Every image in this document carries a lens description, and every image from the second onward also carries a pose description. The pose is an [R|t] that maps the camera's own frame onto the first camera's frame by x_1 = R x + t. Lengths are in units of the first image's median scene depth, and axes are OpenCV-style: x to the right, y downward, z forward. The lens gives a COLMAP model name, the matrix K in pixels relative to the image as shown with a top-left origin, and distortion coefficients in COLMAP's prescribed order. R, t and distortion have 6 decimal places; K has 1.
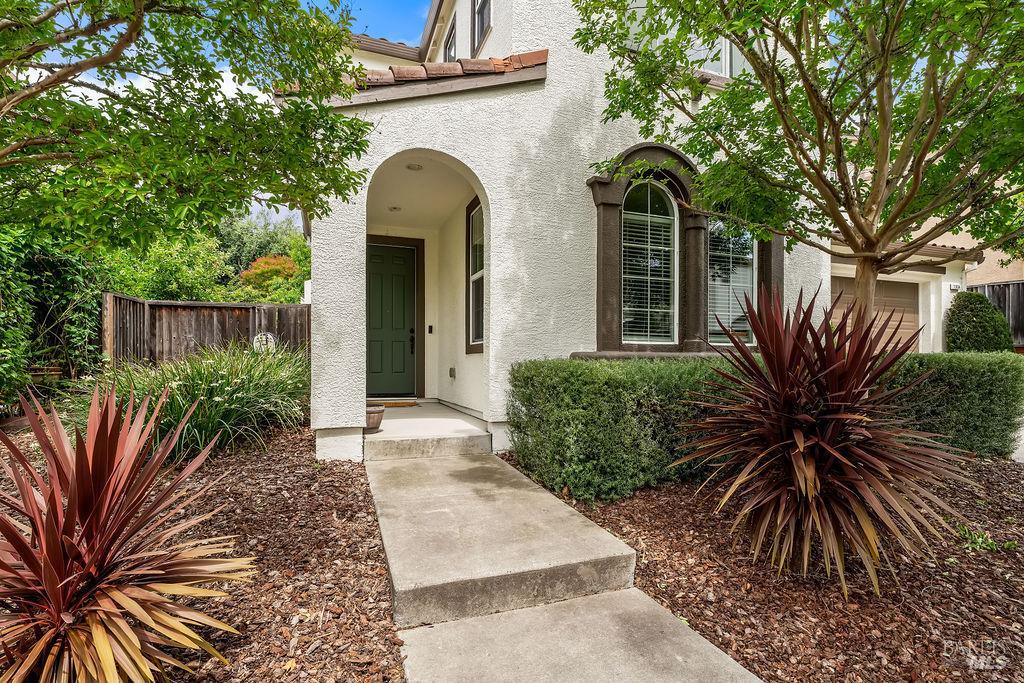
lens RADIAL K [[502.5, 0, 507.9], [0, 502.5, 356.3], [0, 0, 1]] dist [-0.002283, 0.001117]
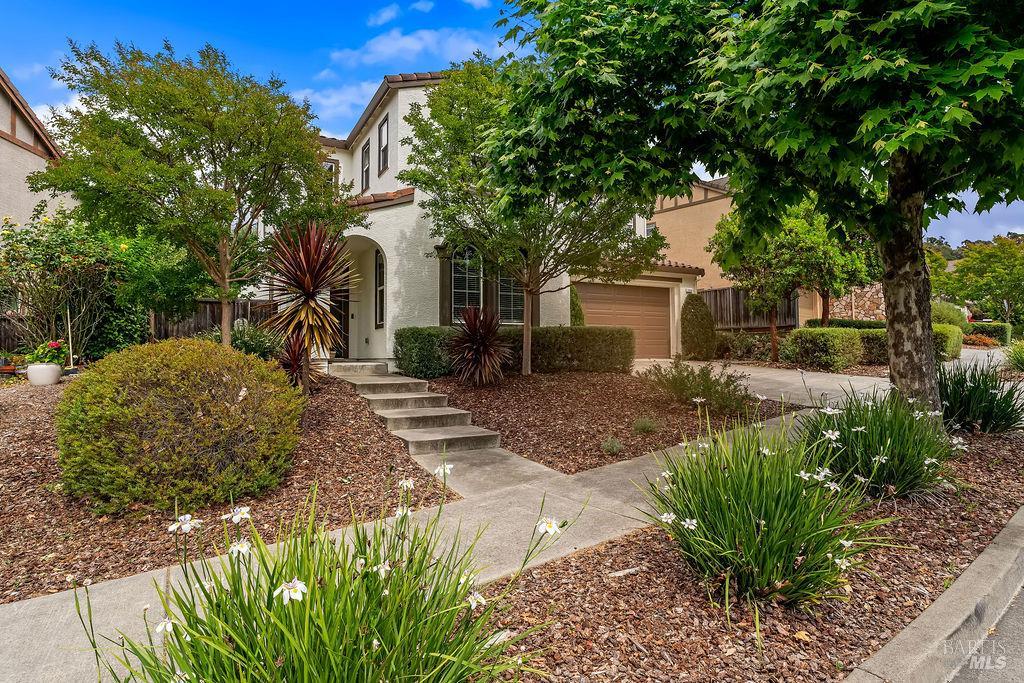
lens RADIAL K [[552.1, 0, 513.6], [0, 552.1, 322.0], [0, 0, 1]] dist [-0.005112, 0.000216]
pose [[0.985766, -0.001512, 0.168117, 0.083874], [0.009091, 0.998976, -0.044320, 0.066021], [-0.167878, 0.045218, 0.984770, -1.145976]]
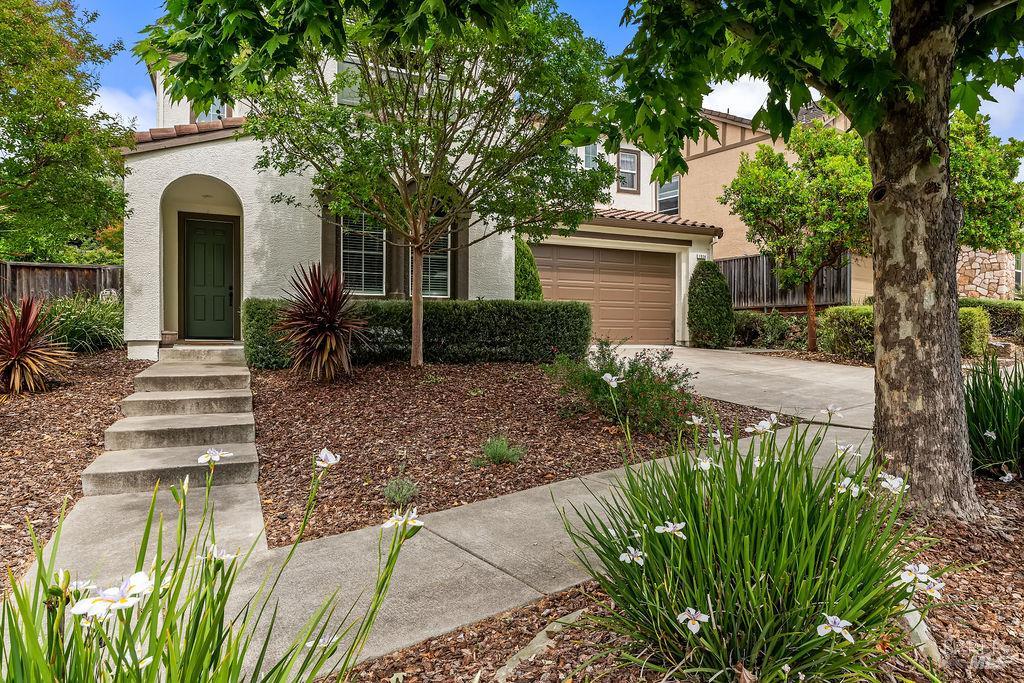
lens RADIAL K [[617.2, 0, 514.1], [0, 617.2, 336.1], [0, 0, 1]] dist [-0.005353, -0.001260]
pose [[0.995557, -0.000404, 0.094164, 0.508634], [-0.000654, 0.999937, 0.011197, 0.072092], [-0.094163, -0.011208, 0.995494, -0.842253]]
